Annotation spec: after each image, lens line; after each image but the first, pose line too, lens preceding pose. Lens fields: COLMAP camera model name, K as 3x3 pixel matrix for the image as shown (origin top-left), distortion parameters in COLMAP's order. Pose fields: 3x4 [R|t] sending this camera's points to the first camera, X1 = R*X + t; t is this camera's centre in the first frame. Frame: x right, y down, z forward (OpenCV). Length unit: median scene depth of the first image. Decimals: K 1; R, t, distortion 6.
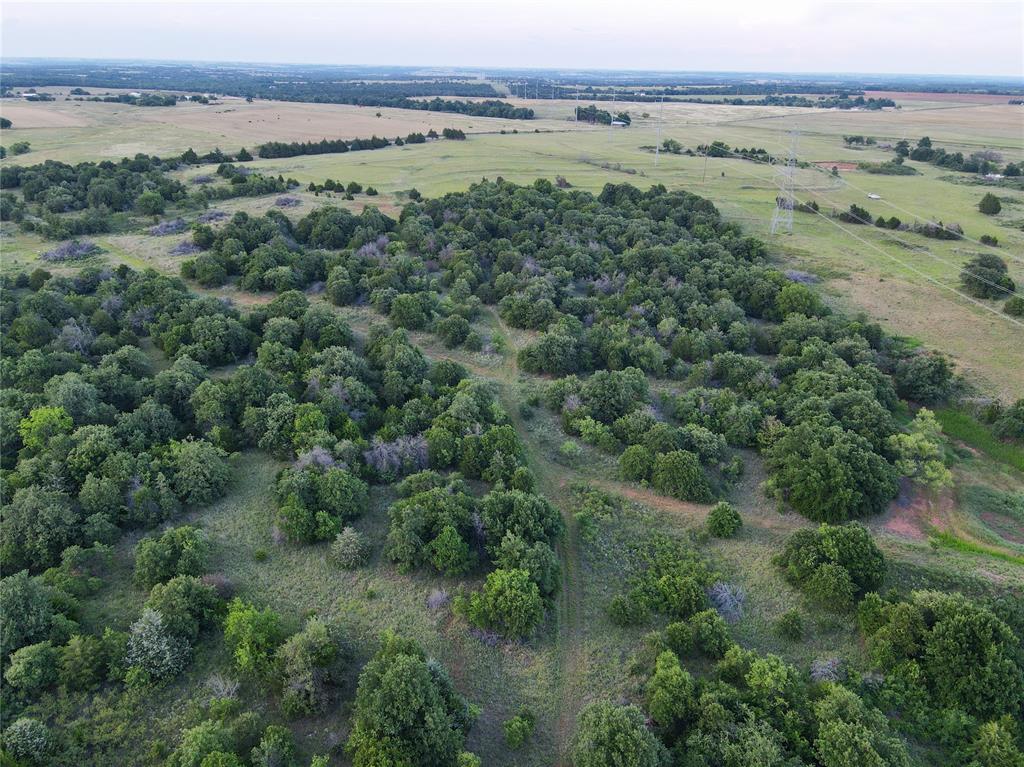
lens RADIAL K [[743.5, 0, 503.9], [0, 743.5, 388.5], [0, 0, 1]] dist [0.001276, 0.018377]
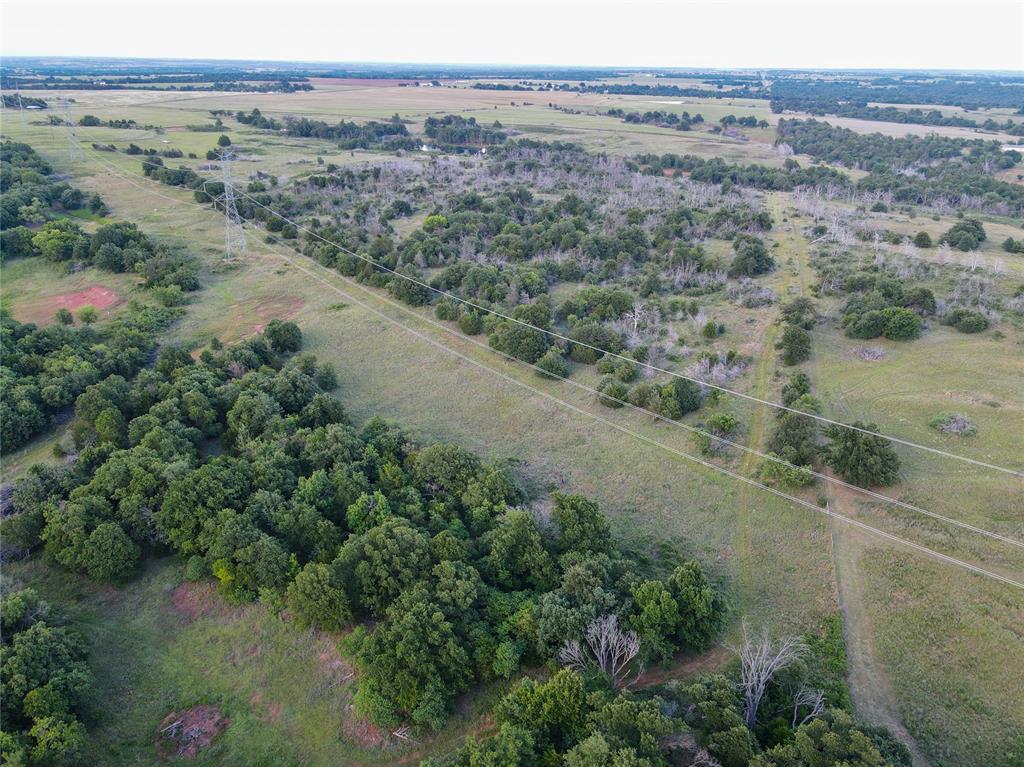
lens RADIAL K [[743.5, 0, 505.1], [0, 743.5, 385.8], [0, 0, 1]] dist [0.001276, 0.018377]
pose [[0.839247, -0.224737, 0.495135, 0.052534], [0.219484, 0.973125, 0.069669, 0.089397], [-0.497485, 0.050204, 0.866018, -0.218494]]
